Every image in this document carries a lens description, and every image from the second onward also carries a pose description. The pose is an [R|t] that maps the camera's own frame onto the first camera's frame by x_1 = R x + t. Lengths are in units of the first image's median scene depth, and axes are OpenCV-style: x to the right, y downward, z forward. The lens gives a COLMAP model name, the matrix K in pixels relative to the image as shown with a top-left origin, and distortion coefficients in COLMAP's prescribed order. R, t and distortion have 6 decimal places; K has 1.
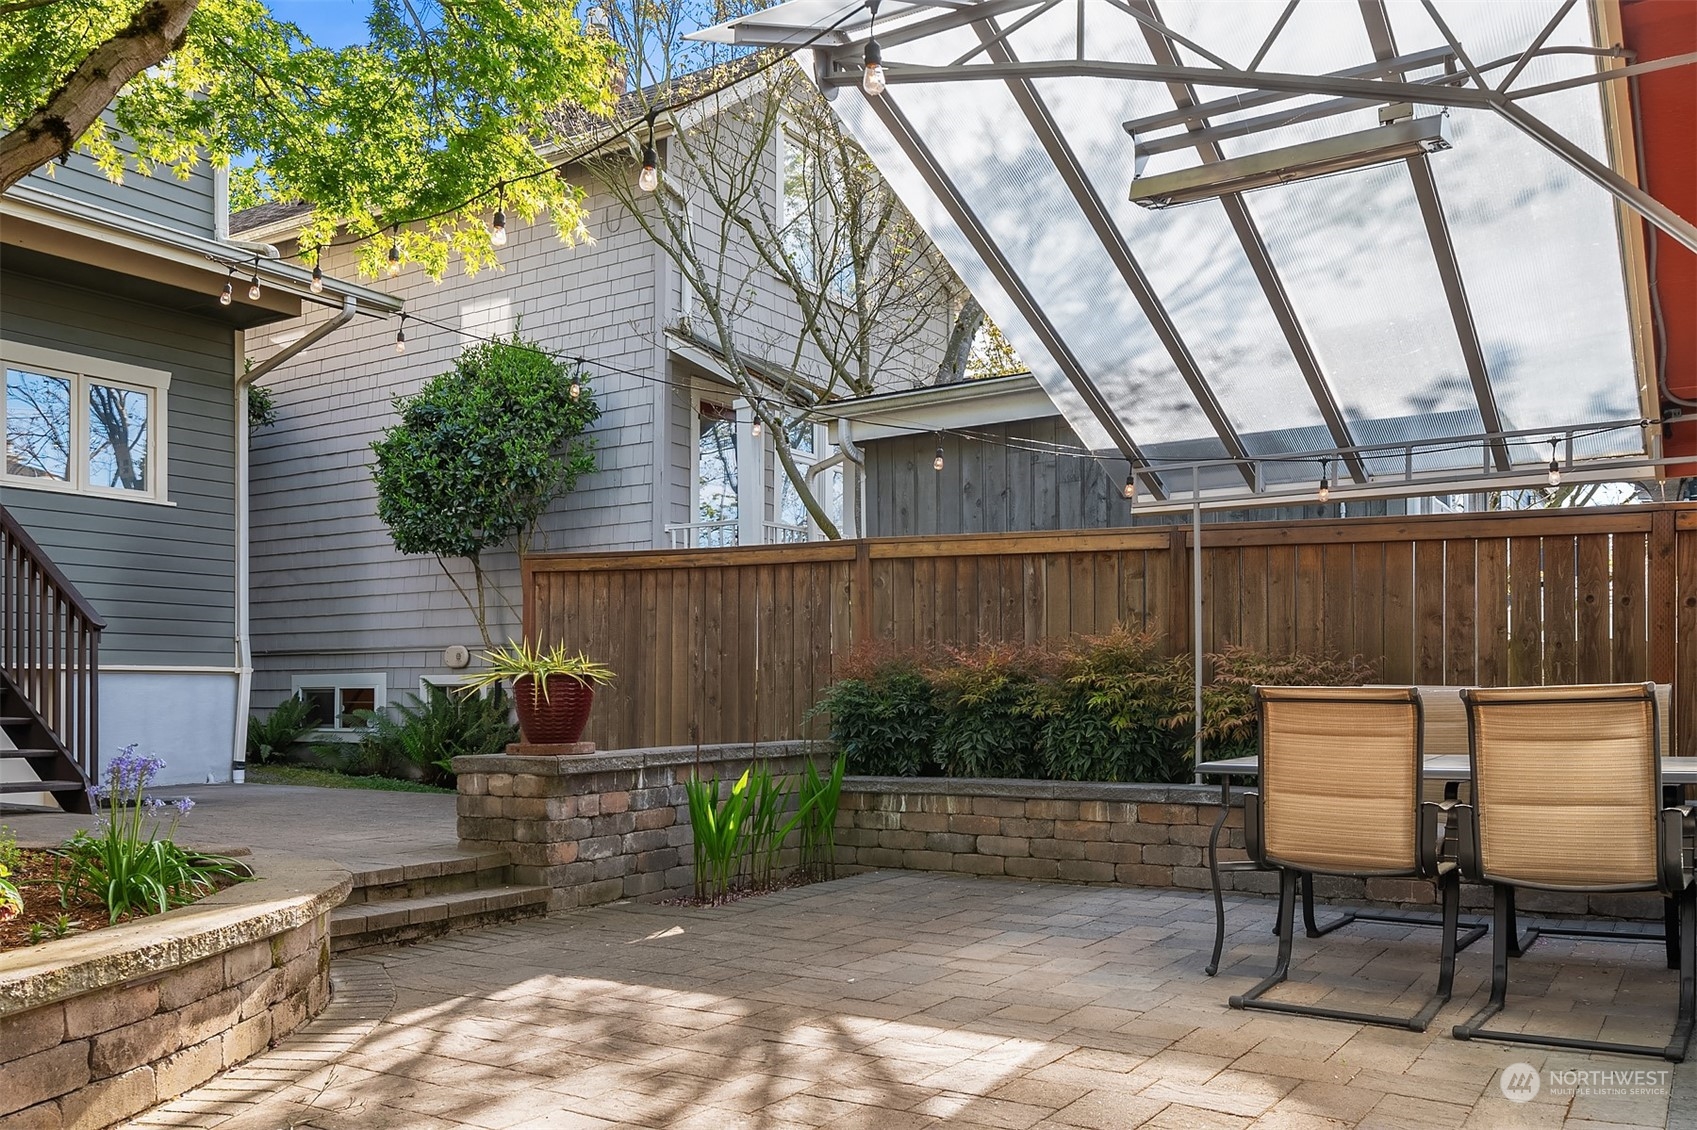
lens RADIAL K [[1411.5, 0, 851.6], [0, 1411.5, 685.3], [0, 0, 1]] dist [-0.004559, -0.003391]
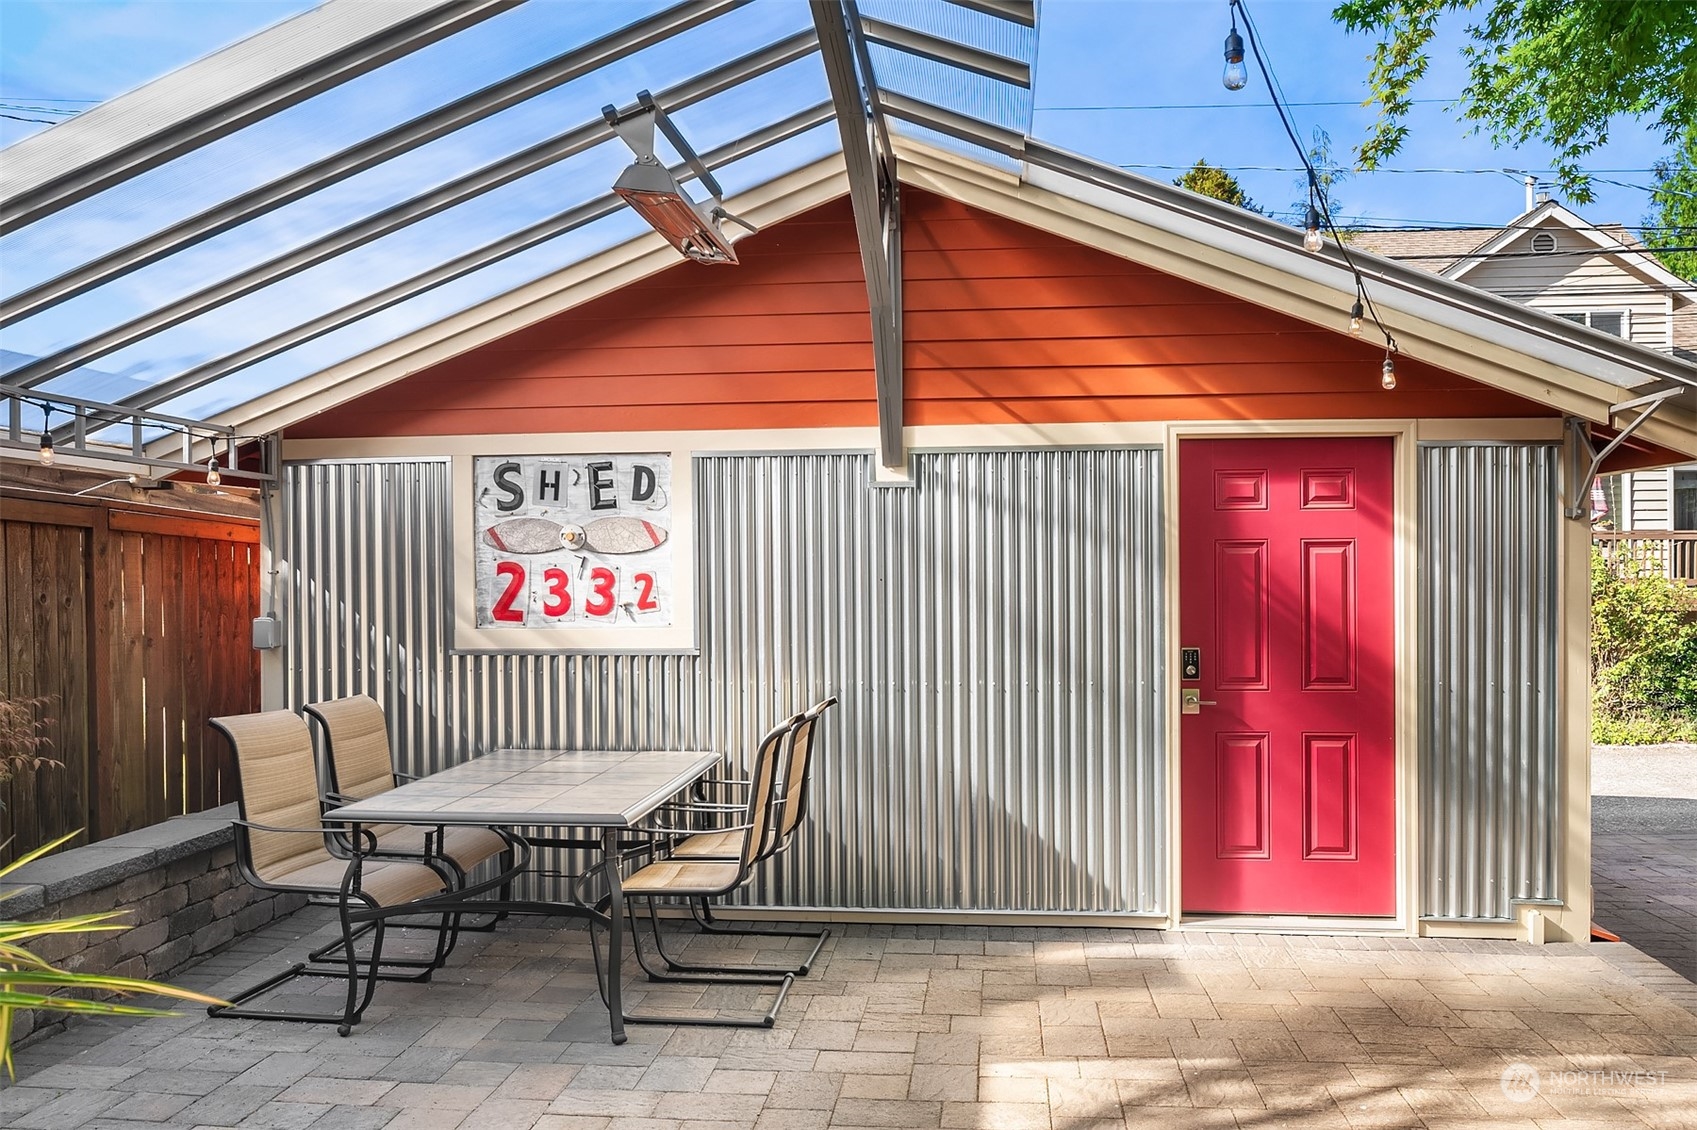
lens RADIAL K [[1443.9, 0, 837.1], [0, 1443.9, 560.2], [0, 0, 1]] dist [-0.002585, -0.008283]
pose [[-0.459311, 0.012254, 0.888191, -0.397226], [-0.006138, 0.999837, -0.016969, -0.060239], [-0.888254, -0.013246, -0.459161, 0.782141]]
